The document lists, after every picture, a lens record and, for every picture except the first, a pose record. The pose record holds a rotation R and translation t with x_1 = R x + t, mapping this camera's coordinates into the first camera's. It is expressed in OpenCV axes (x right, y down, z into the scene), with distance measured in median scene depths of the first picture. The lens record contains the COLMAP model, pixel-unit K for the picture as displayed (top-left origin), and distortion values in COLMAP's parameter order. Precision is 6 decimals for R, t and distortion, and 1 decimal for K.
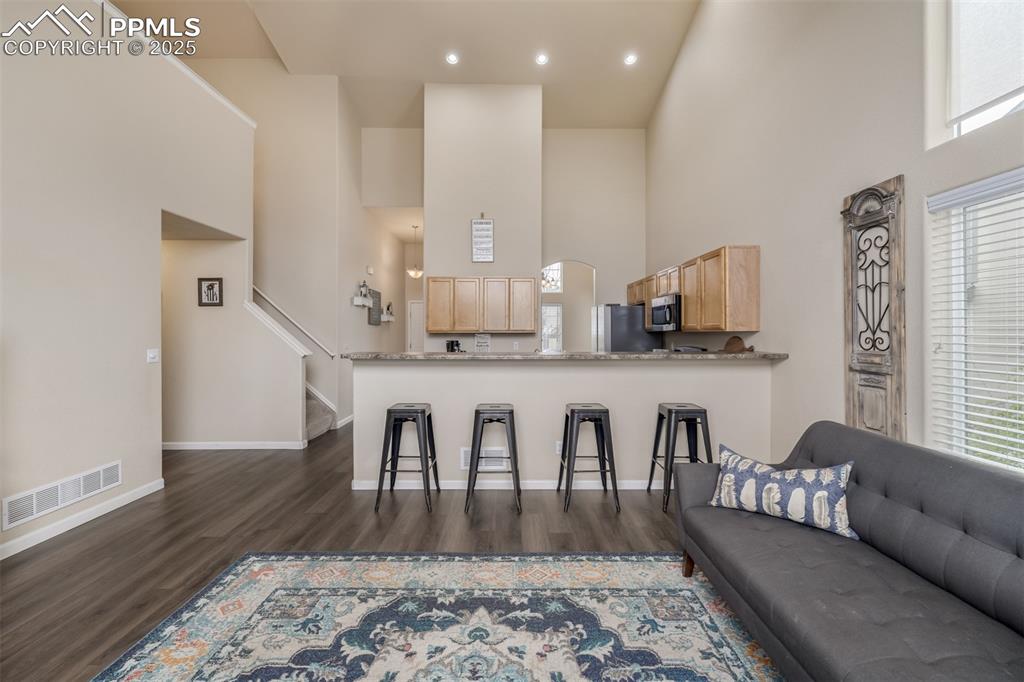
lens RADIAL K [[435.4, 0, 511.8], [0, 435.4, 336.4], [0, 0, 1]] dist [-0.000084, 0.000296]
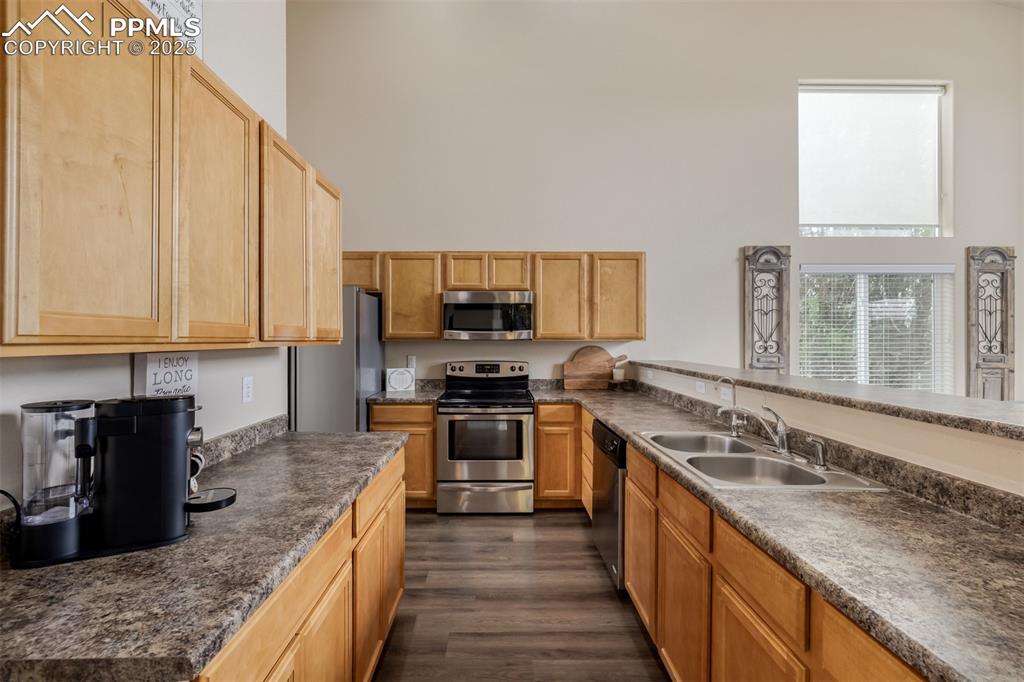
lens RADIAL K [[435.4, 0, 511.8], [0, 435.4, 336.4], [0, 0, 1]] dist [-0.000084, 0.000296]
pose [[-0.007190, 0.009936, 0.999925, -0.714021], [0.012105, 0.999878, -0.009849, -0.025411], [-0.999901, 0.012033, -0.007309, 2.023056]]
